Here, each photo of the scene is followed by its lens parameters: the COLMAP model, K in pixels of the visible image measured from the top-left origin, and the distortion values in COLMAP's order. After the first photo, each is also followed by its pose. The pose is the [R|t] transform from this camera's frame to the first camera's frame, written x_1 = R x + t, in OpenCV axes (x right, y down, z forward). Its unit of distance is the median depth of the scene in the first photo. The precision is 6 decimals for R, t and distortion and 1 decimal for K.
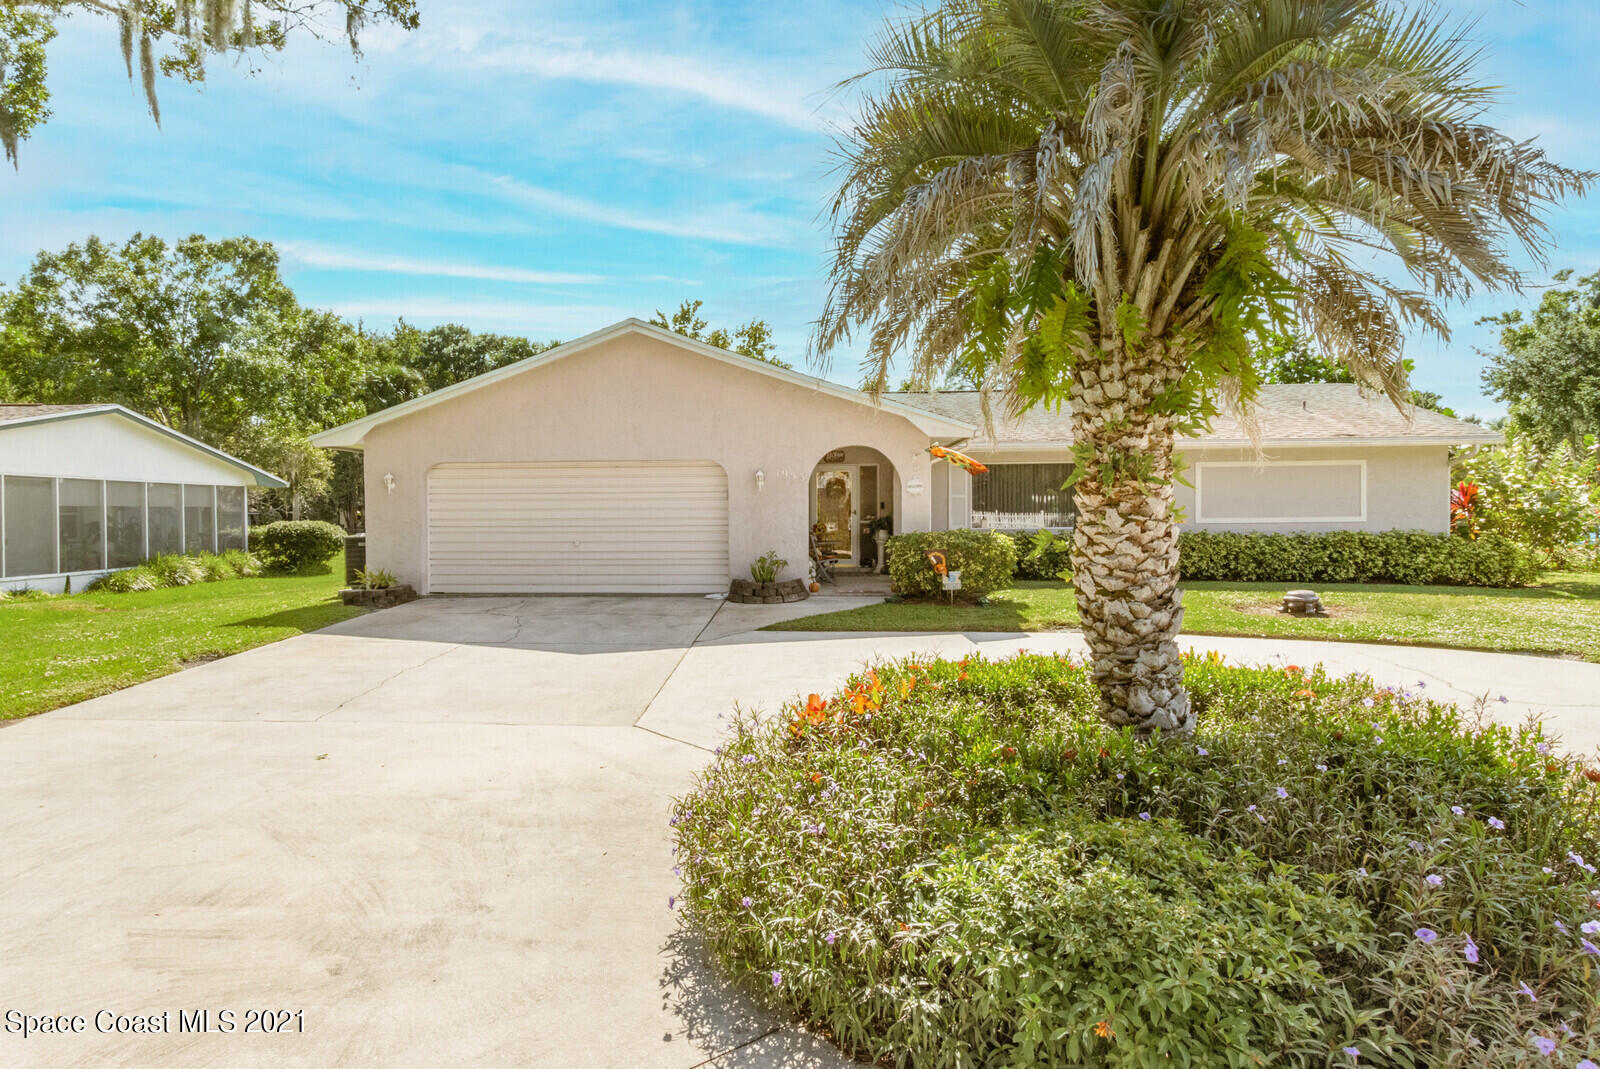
lens RADIAL K [[1092.7, 0, 792.4], [0, 1092.7, 532.3], [0, 0, 1]] dist [-0.012344, -0.001952]
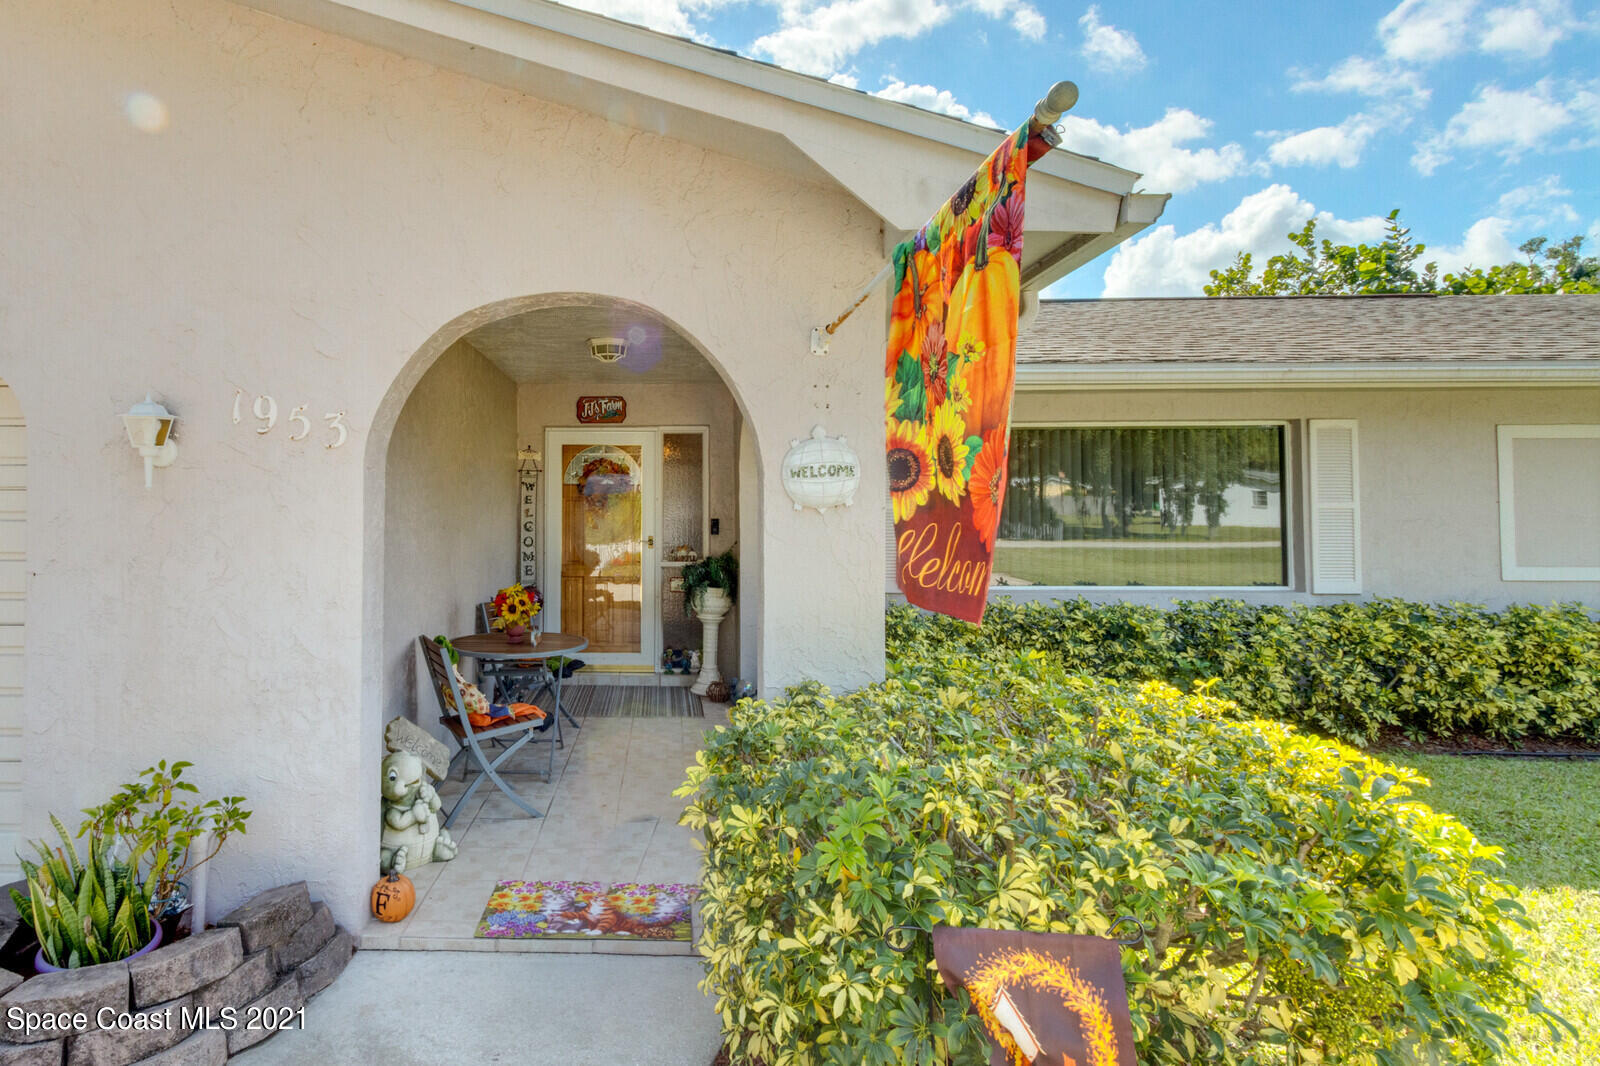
lens RADIAL K [[739.5, 0, 799.8], [0, 739.5, 521.7], [0, 0, 1]] dist [0.000005, 0.000094]
pose [[0.987629, 0.003673, 0.156766, 0.071264], [-0.004319, 0.999984, 0.003782, -0.027691], [-0.156750, -0.004412, 0.987628, 0.727735]]
